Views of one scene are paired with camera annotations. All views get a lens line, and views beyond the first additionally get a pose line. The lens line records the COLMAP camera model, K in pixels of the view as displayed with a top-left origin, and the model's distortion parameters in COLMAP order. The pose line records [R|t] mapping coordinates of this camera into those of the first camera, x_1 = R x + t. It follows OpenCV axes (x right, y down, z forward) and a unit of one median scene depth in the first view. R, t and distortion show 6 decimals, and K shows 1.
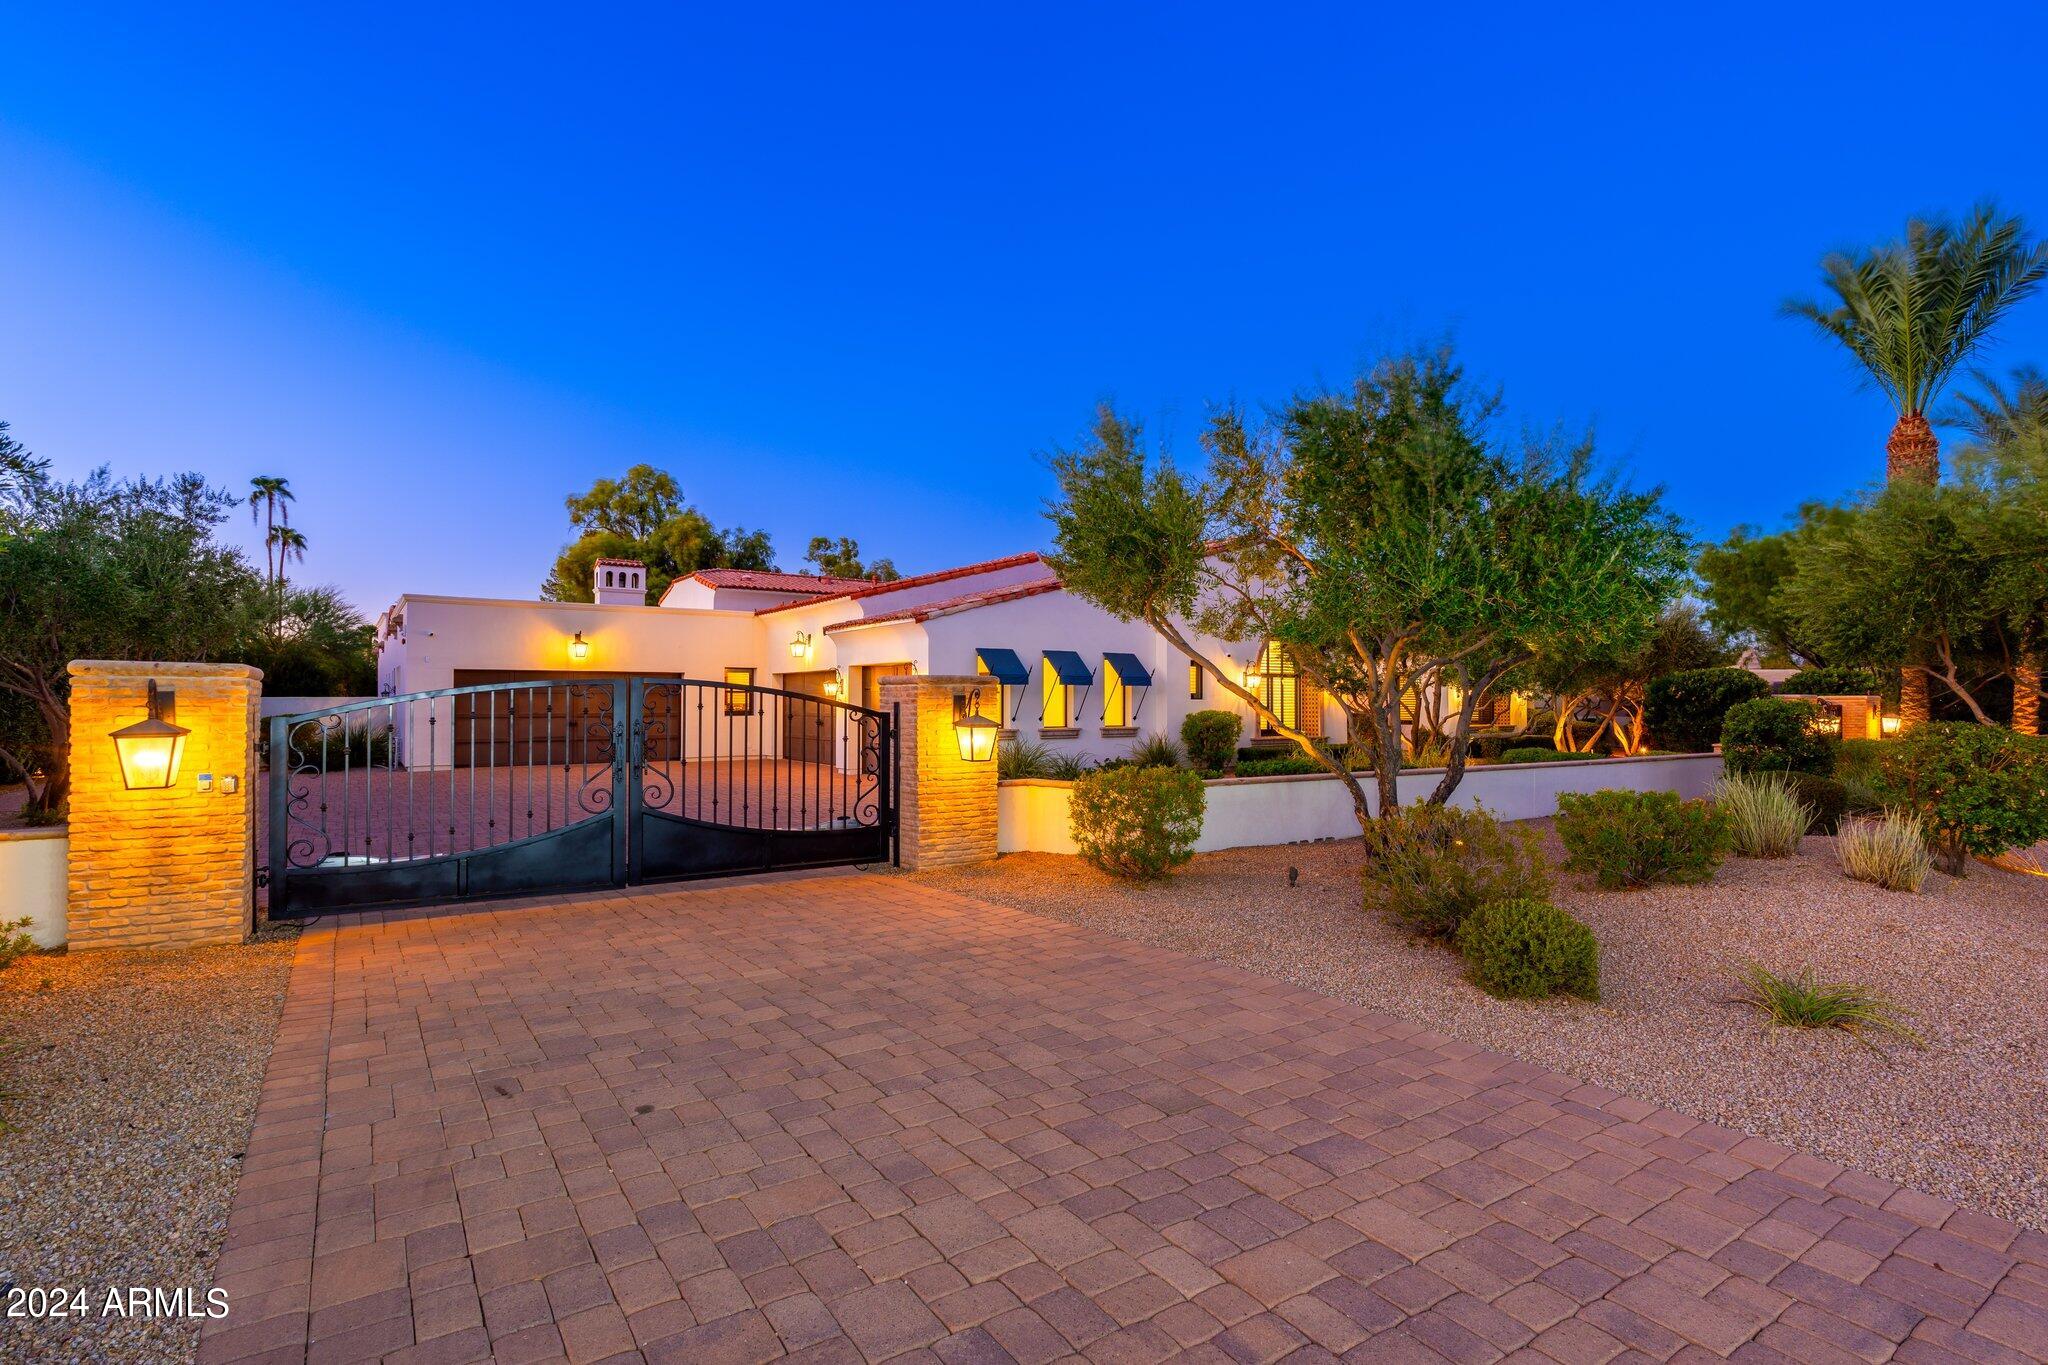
lens RADIAL K [[1036.6, 0, 1028.5], [0, 1036.6, 682.5], [0, 0, 1]] dist [-0.013966, 0.000144]
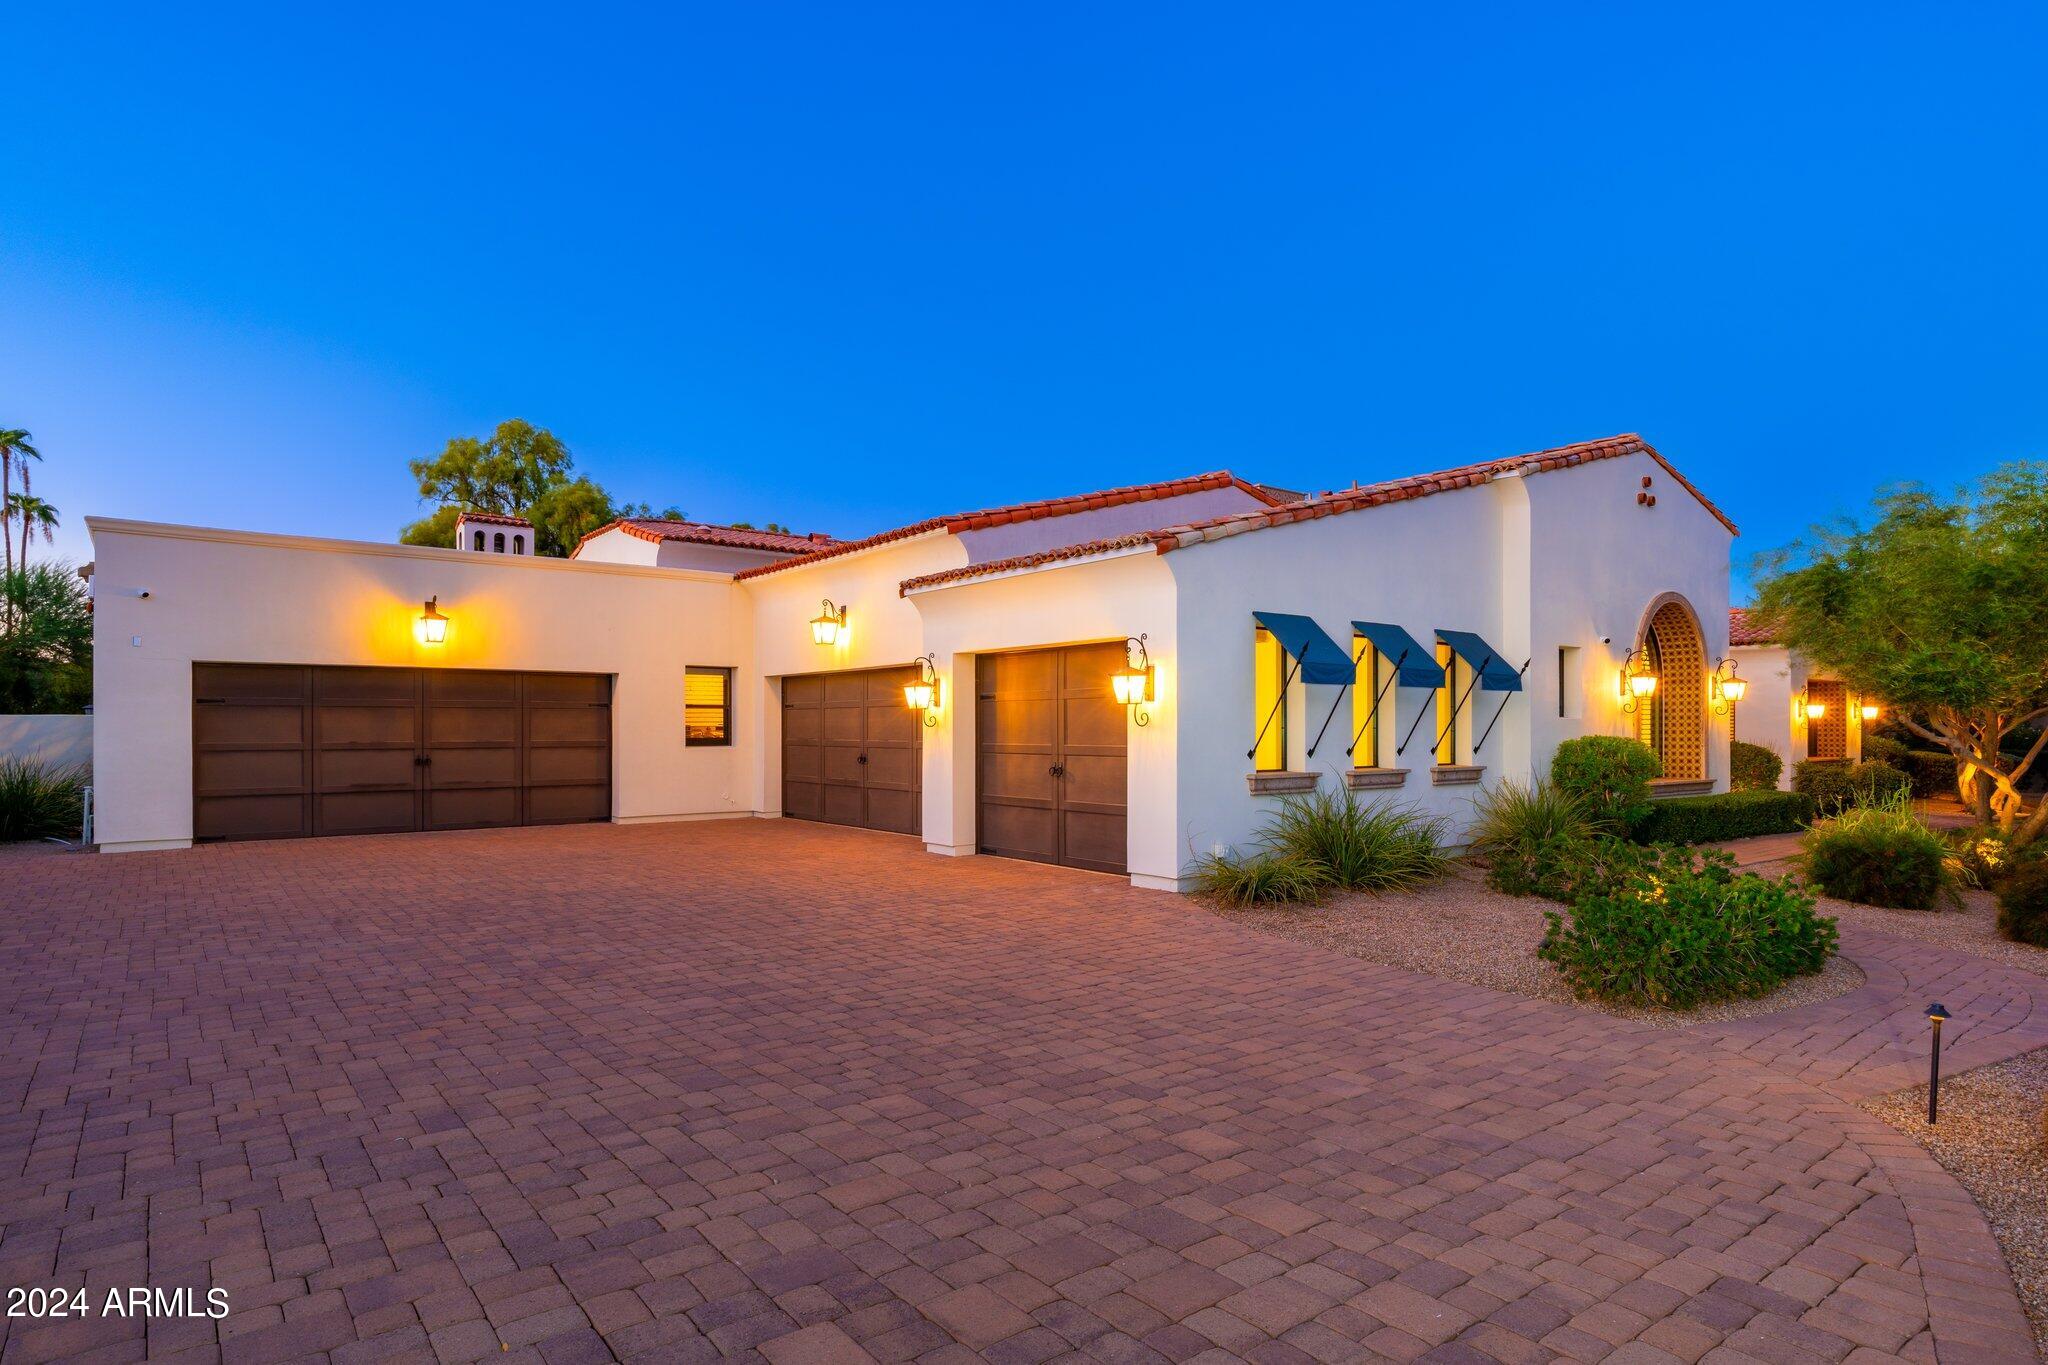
lens RADIAL K [[1111.1, 0, 1012.7], [0, 1111.1, 724.4], [0, 0, 1]] dist [-0.004968, -0.001313]
pose [[0.997493, 0.000309, 0.070758, -0.146925], [-0.001291, 0.999904, 0.013828, 0.010252], [-0.070747, -0.013885, 0.997398, 0.338957]]
